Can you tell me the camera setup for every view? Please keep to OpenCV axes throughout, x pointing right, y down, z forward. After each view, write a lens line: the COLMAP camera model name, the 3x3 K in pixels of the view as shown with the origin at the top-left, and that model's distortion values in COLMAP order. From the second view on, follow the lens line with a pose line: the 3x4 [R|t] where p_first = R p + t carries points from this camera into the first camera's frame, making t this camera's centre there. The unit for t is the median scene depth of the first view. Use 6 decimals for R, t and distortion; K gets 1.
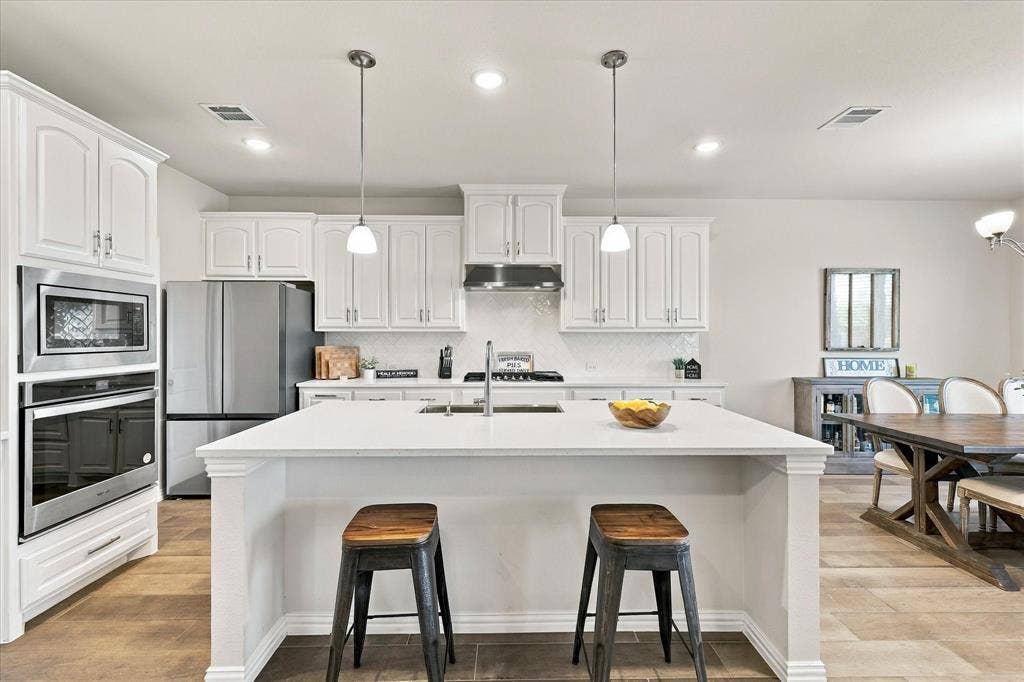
lens RADIAL K [[449.9, 0, 512.4], [0, 449.9, 335.1], [0, 0, 1]] dist [0.003708, 0.000292]
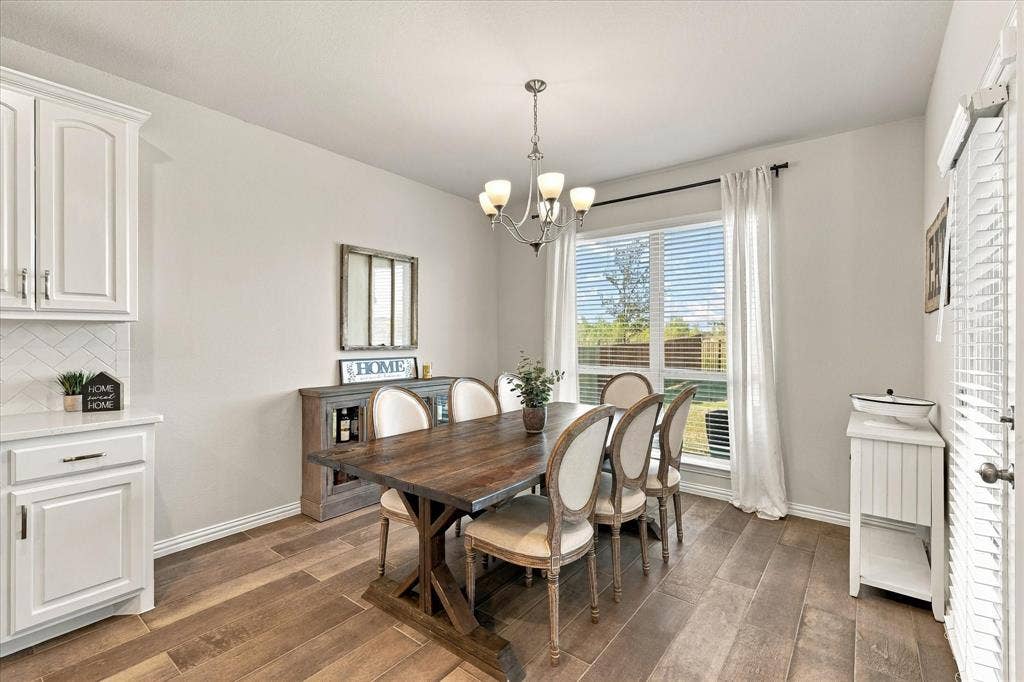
lens RADIAL K [[449.9, 0, 514.0], [0, 449.9, 336.1], [0, 0, 1]] dist [0.003708, 0.000292]
pose [[0.627480, 0.000824, 0.778632, 0.302452], [-0.000115, 1.000000, -0.000966, 0.011082], [-0.778633, 0.000517, 0.627480, 0.310632]]
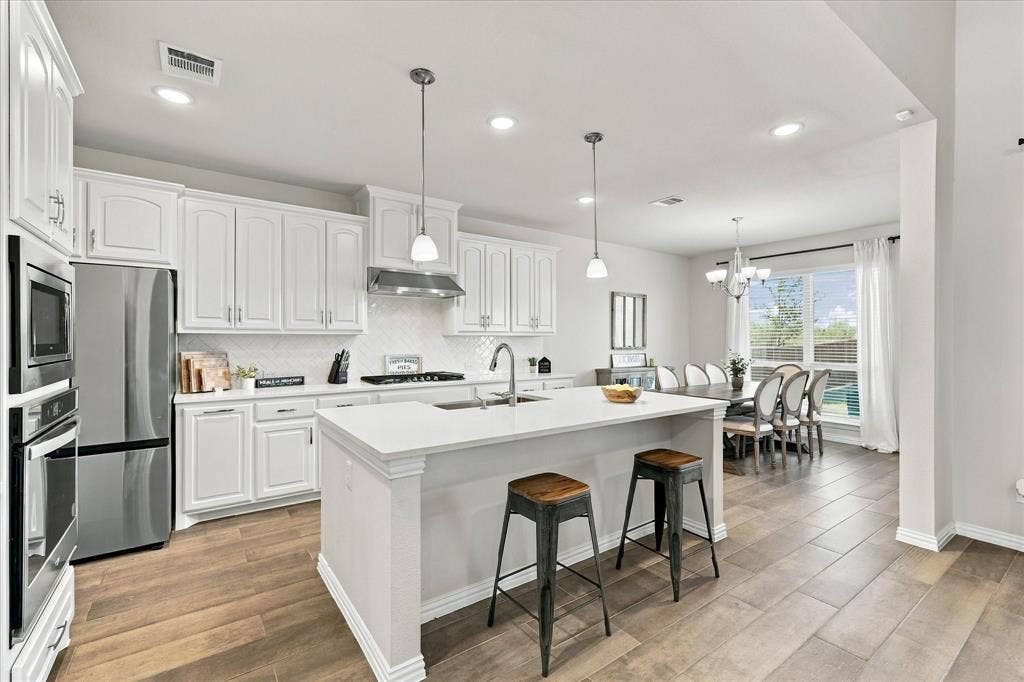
lens RADIAL K [[449.9, 0, 513.4], [0, 449.9, 338.3], [0, 0, 1]] dist [0.003708, 0.000292]
pose [[0.822302, 0.000732, 0.569050, -0.406177], [-0.000894, 1.000000, 0.000005, -0.000066], [-0.569050, -0.000513, 0.822303, 0.007639]]
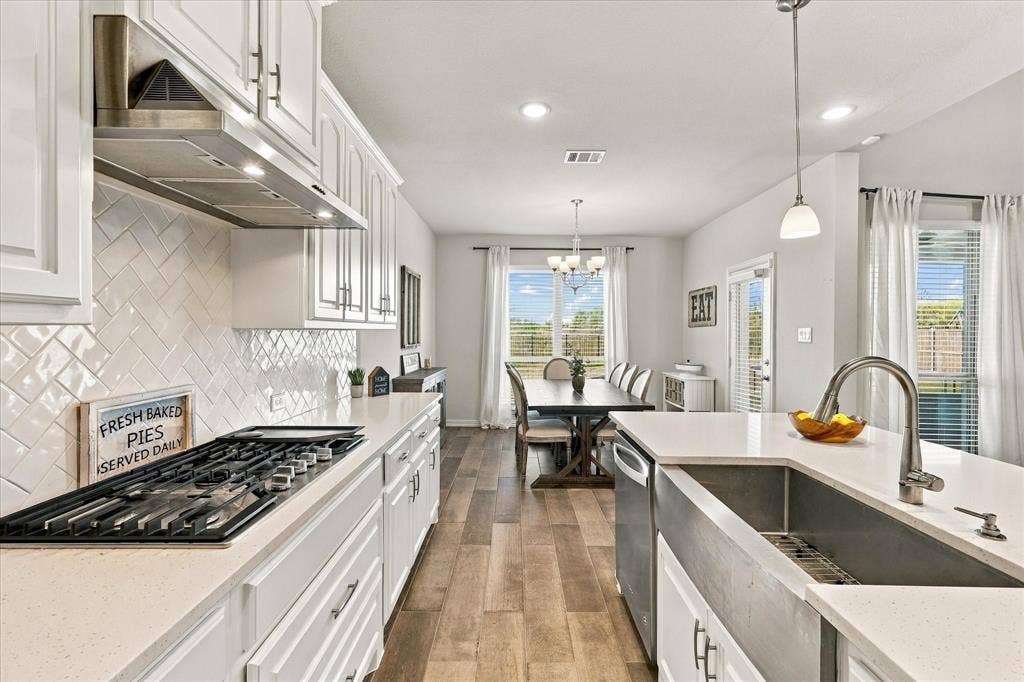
lens RADIAL K [[449.9, 0, 514.5], [0, 449.9, 331.7], [0, 0, 1]] dist [0.003708, 0.000292]
pose [[0.017223, -0.001634, 0.999850, -0.317776], [-0.002453, 0.999996, 0.001677, -0.005218], [-0.999849, -0.002481, 0.017219, 0.800488]]
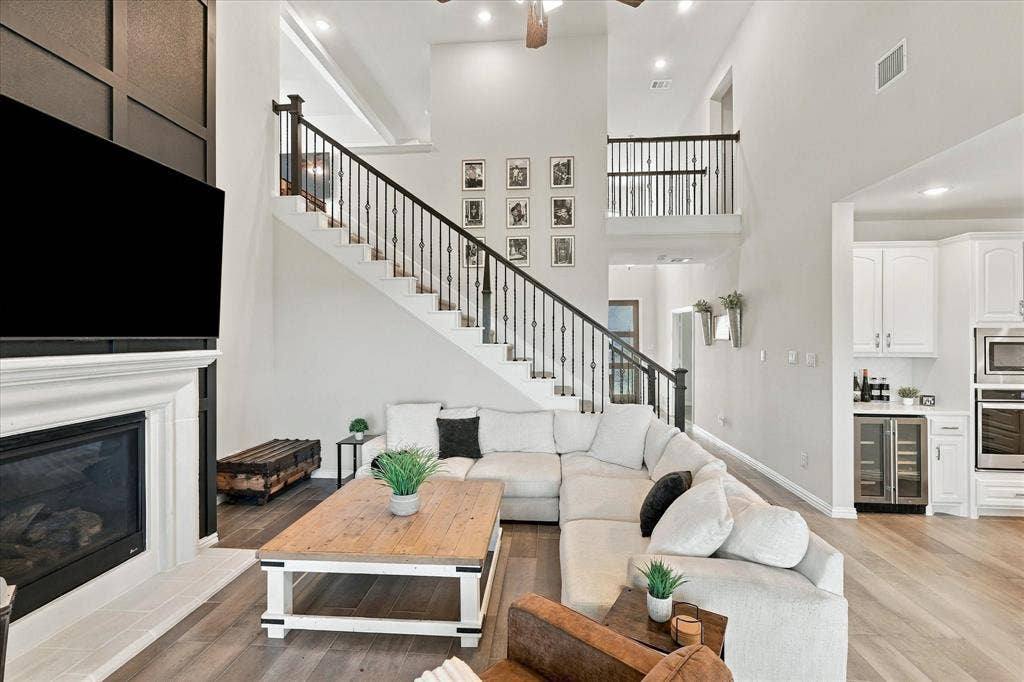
lens RADIAL K [[449.9, 0, 510.5], [0, 449.9, 335.3], [0, 0, 1]] dist [0.003708, 0.000292]
pose [[-0.100184, -0.002485, -0.994966, 0.494462], [-0.001703, 0.999996, -0.002326, -0.054128], [0.994967, 0.001462, -0.100188, -0.375777]]
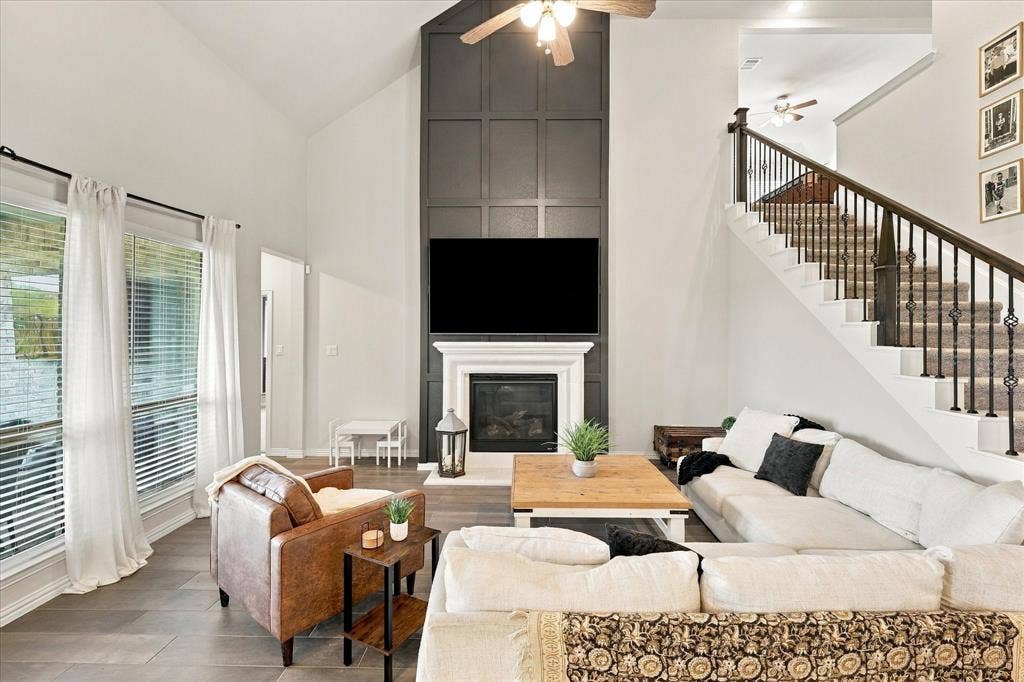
lens RADIAL K [[449.9, 0, 512.2], [0, 449.9, 321.7], [0, 0, 1]] dist [0.003708, 0.000292]
pose [[-0.999326, -0.002837, 0.036599, -0.052278], [-0.003548, 0.999806, -0.019382, -0.059476], [-0.036537, -0.019499, -0.999142, 0.250041]]
